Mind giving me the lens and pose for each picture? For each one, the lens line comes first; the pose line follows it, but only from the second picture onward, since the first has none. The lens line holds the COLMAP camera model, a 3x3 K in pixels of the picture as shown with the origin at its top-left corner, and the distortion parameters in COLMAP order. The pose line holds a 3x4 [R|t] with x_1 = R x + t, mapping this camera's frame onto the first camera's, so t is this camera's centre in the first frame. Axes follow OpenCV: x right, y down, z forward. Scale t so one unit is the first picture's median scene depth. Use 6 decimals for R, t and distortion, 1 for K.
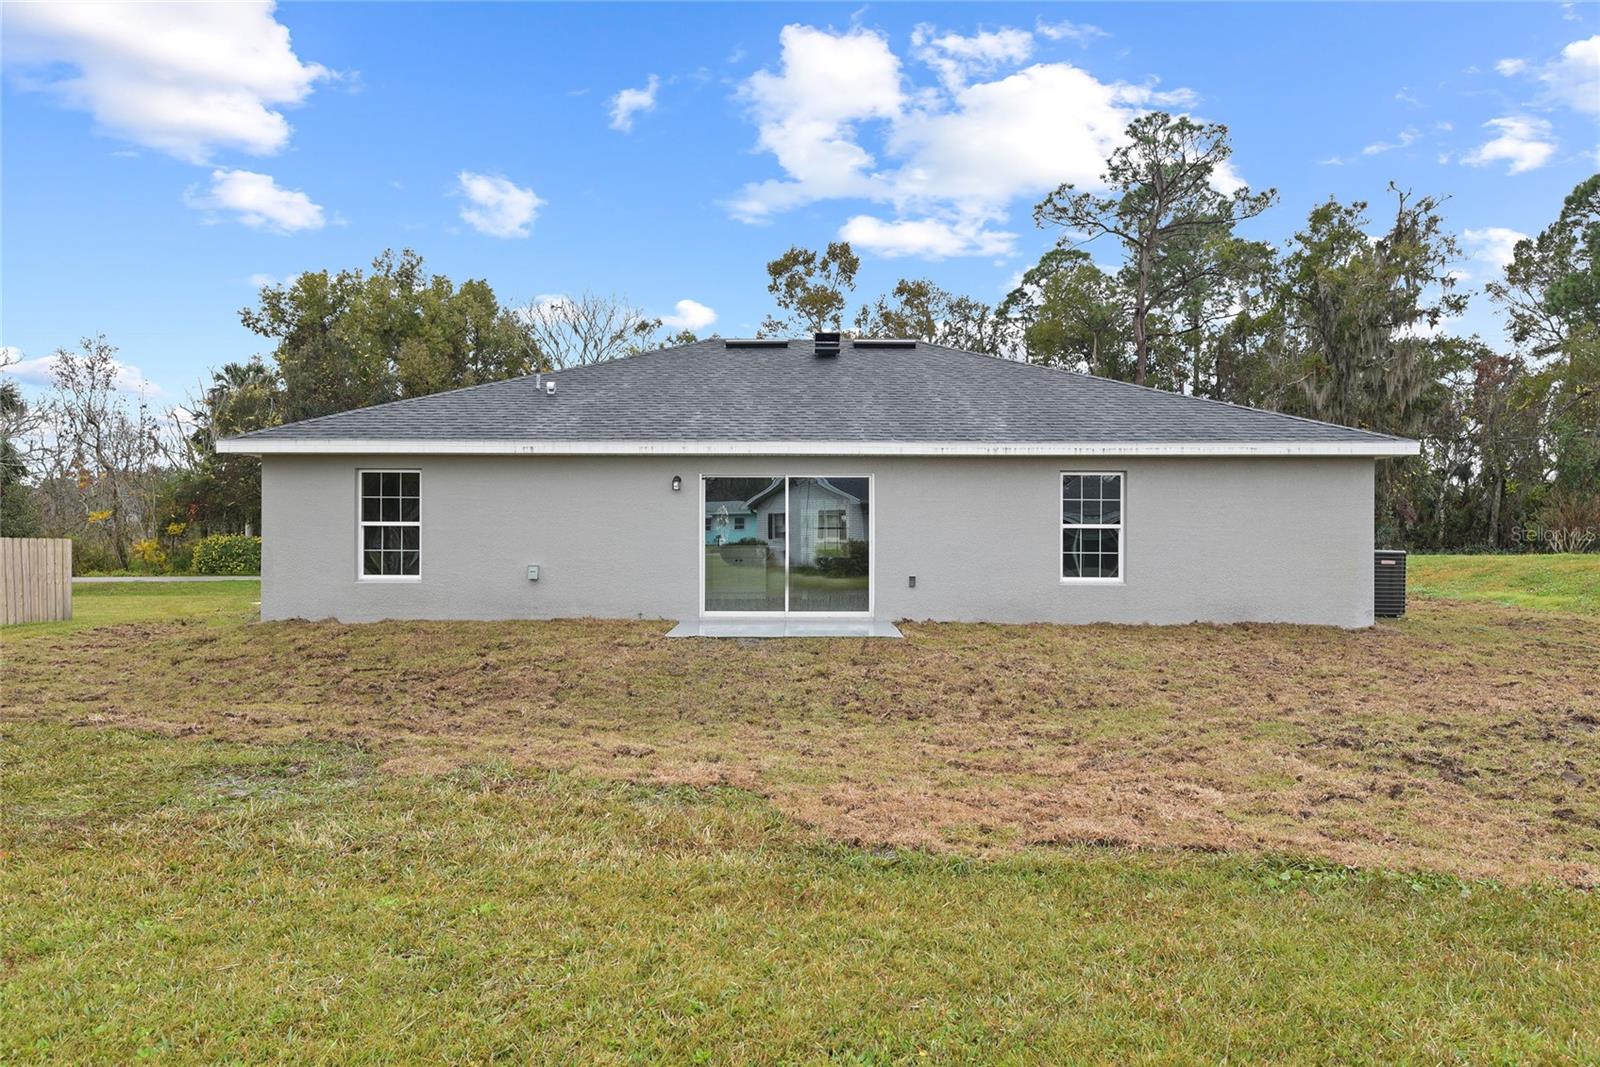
lens RADIAL K [[962.6, 0, 799.4], [0, 962.6, 539.4], [0, 0, 1]] dist [0.014235, -0.012487]
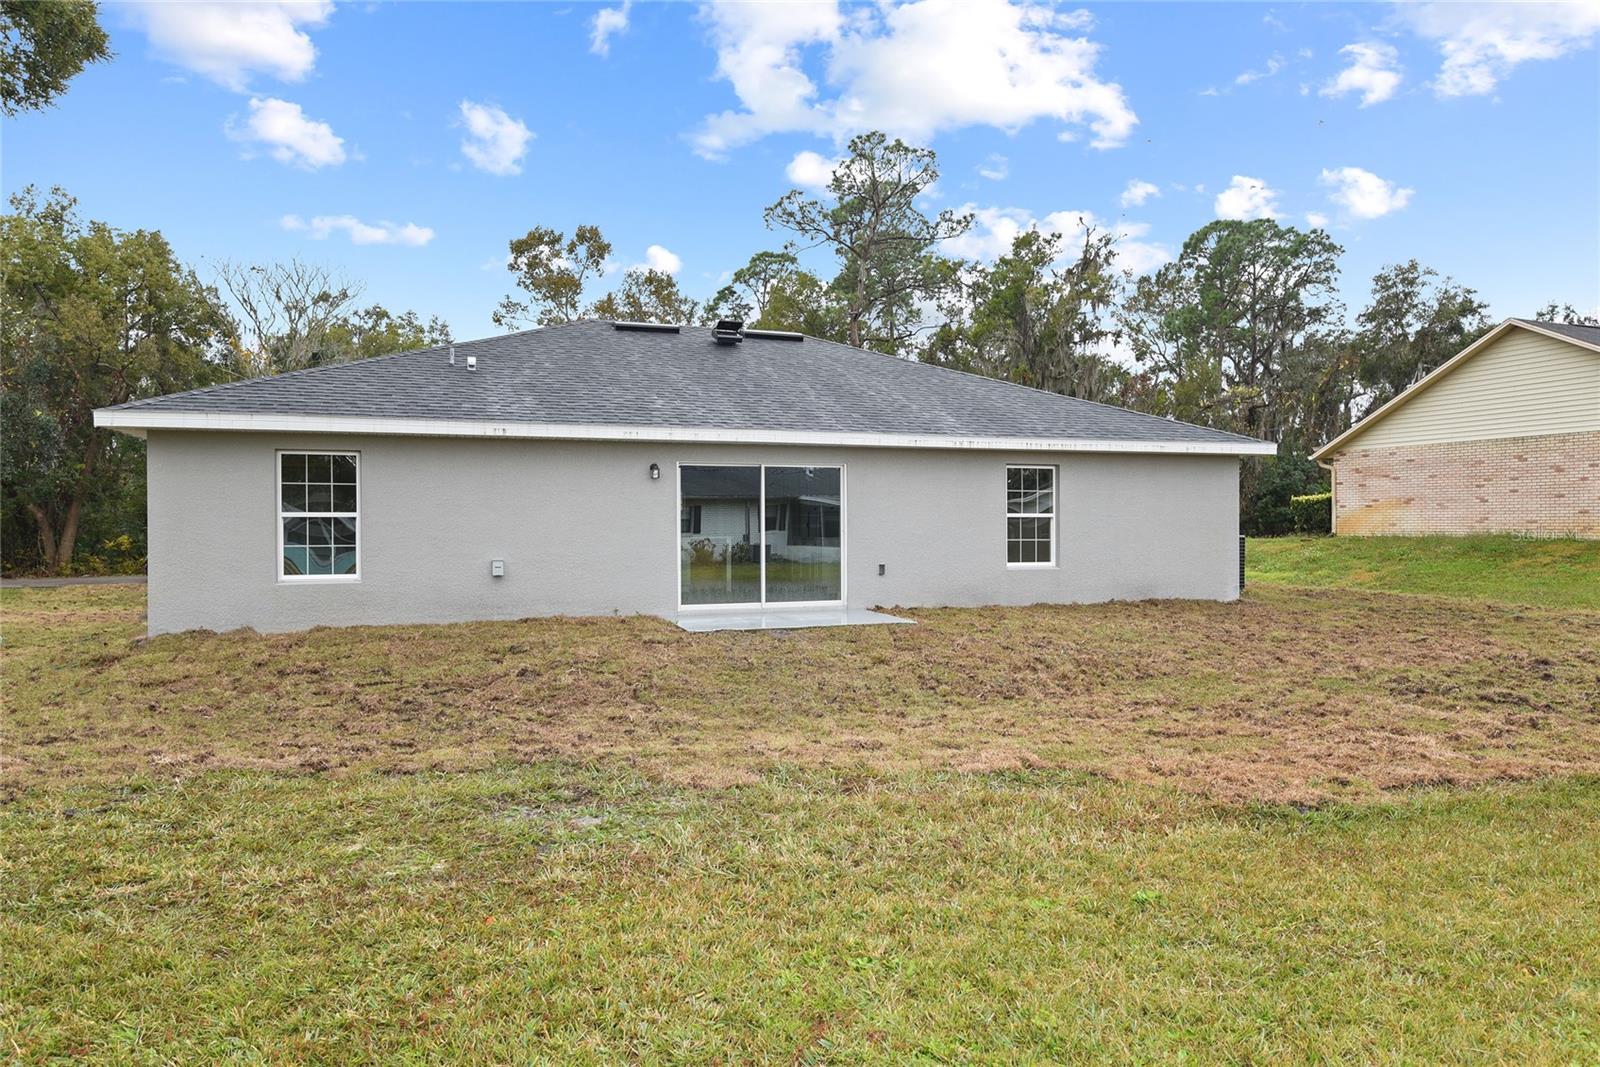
lens RADIAL K [[962.6, 0, 782.4], [0, 962.6, 535.6], [0, 0, 1]] dist [0.014235, -0.012487]
pose [[0.949286, -0.009504, 0.314269, -0.229693], [0.008171, 0.999951, 0.005558, 0.000706], [-0.314307, -0.002708, 0.949318, 0.042809]]
